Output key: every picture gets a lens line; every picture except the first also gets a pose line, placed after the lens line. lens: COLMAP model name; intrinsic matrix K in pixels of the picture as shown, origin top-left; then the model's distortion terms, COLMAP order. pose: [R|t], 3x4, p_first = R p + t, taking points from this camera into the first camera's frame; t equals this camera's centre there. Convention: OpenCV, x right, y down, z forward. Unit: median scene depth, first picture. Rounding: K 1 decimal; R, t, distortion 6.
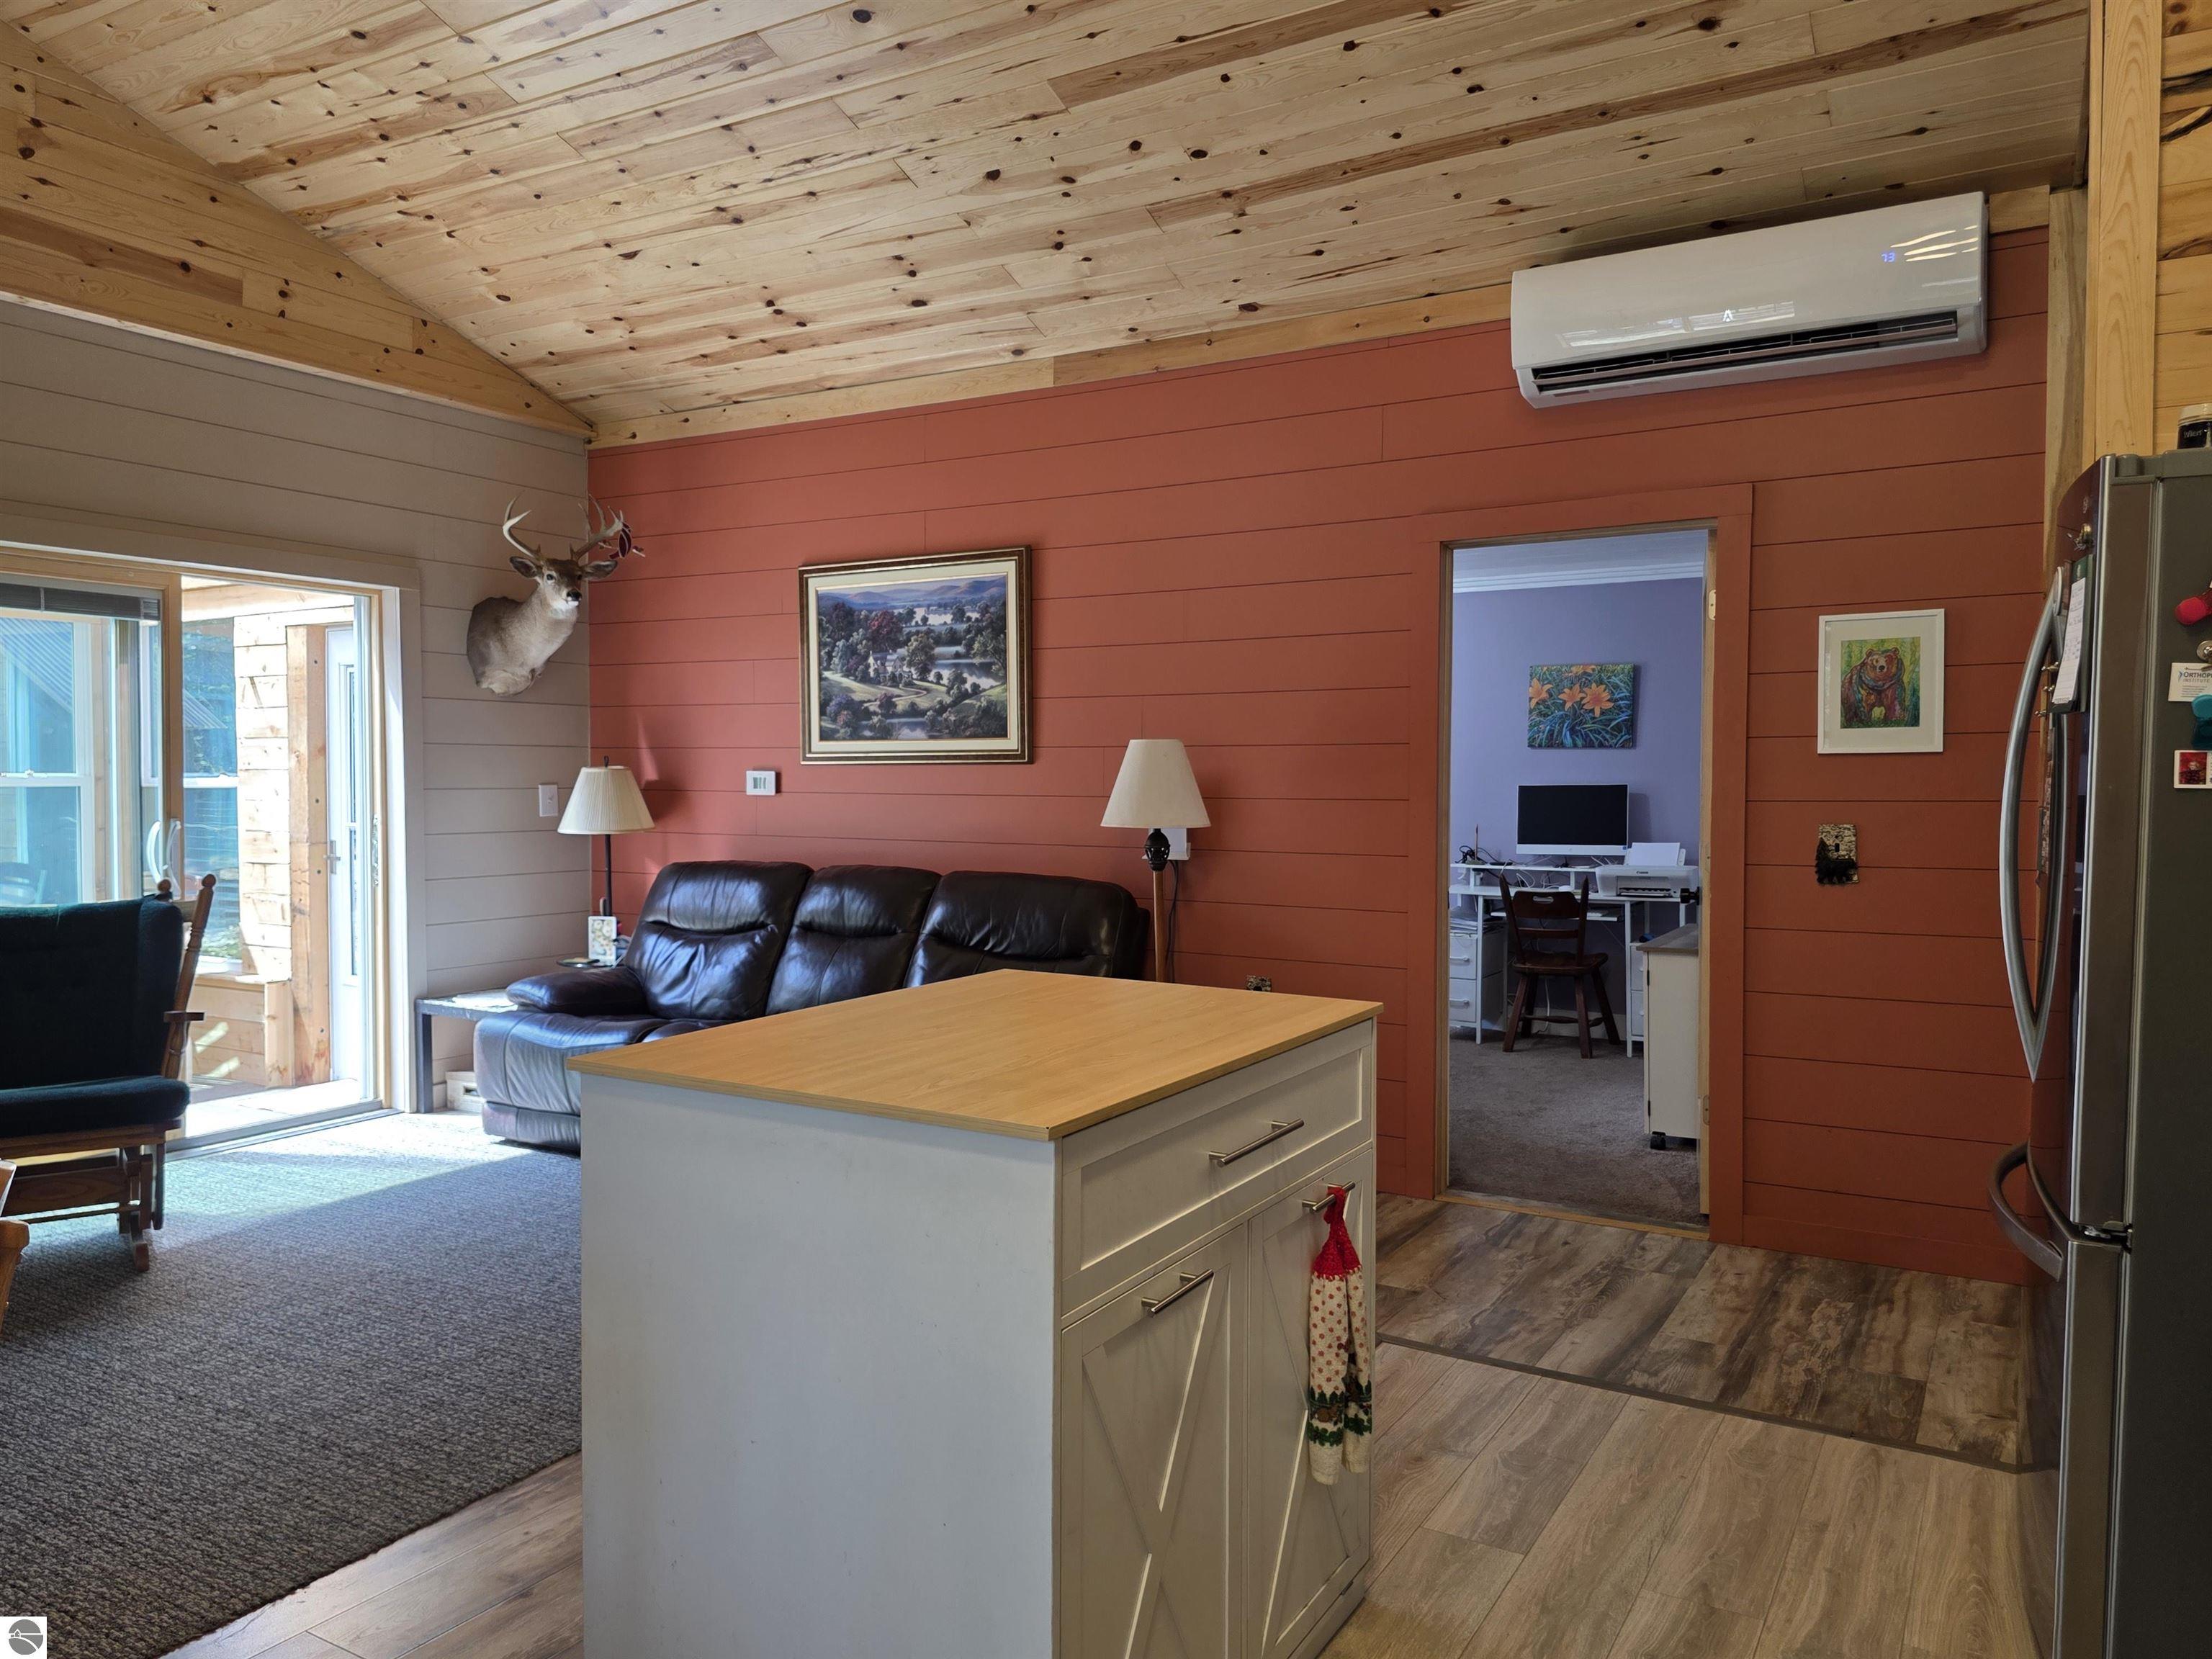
lens RADIAL K [[1531.3, 0, 1114.7], [0, 1531.3, 827.3], [0, 0, 1]] dist [0.068706, -0.065831]
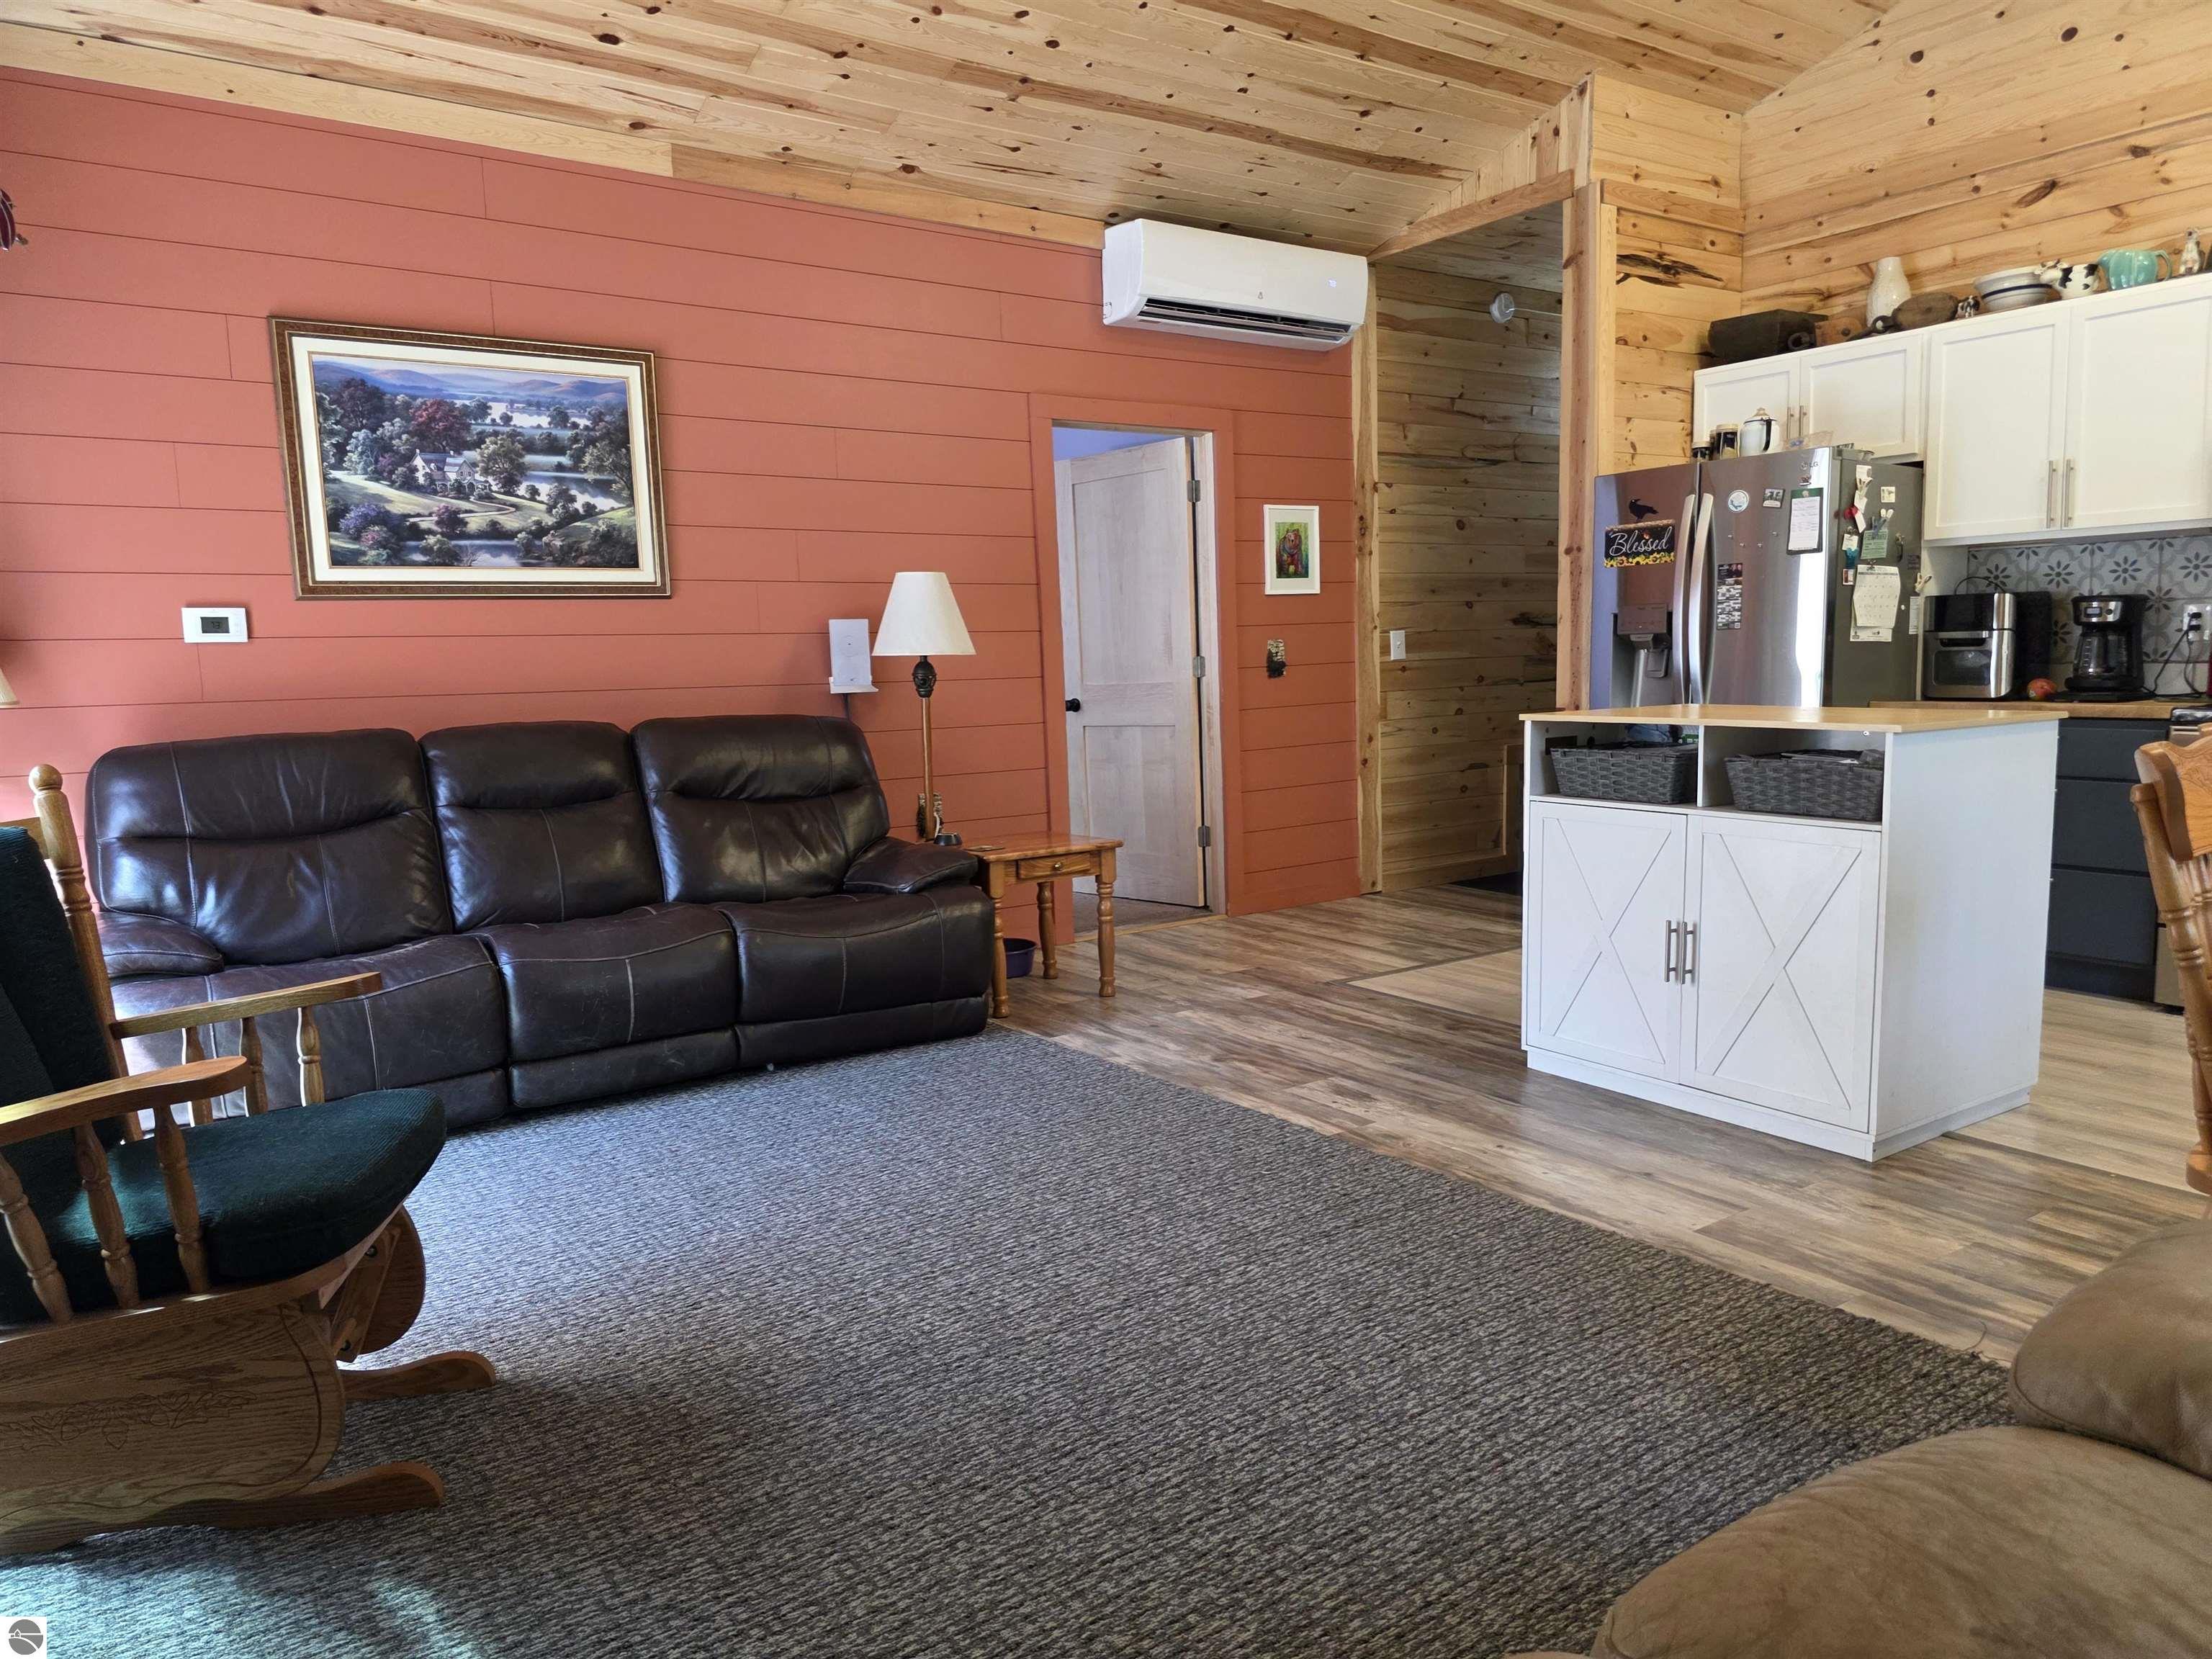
lens RADIAL K [[1483.8, 0, 1104.8], [0, 1483.8, 821.8], [0, 0, 1]] dist [0.082737, -0.095599]
pose [[0.417431, -0.115789, 0.901302, -0.723848], [0.058145, 0.993220, 0.100668, 0.014876], [-0.906847, 0.010384, 0.421333, 0.373407]]
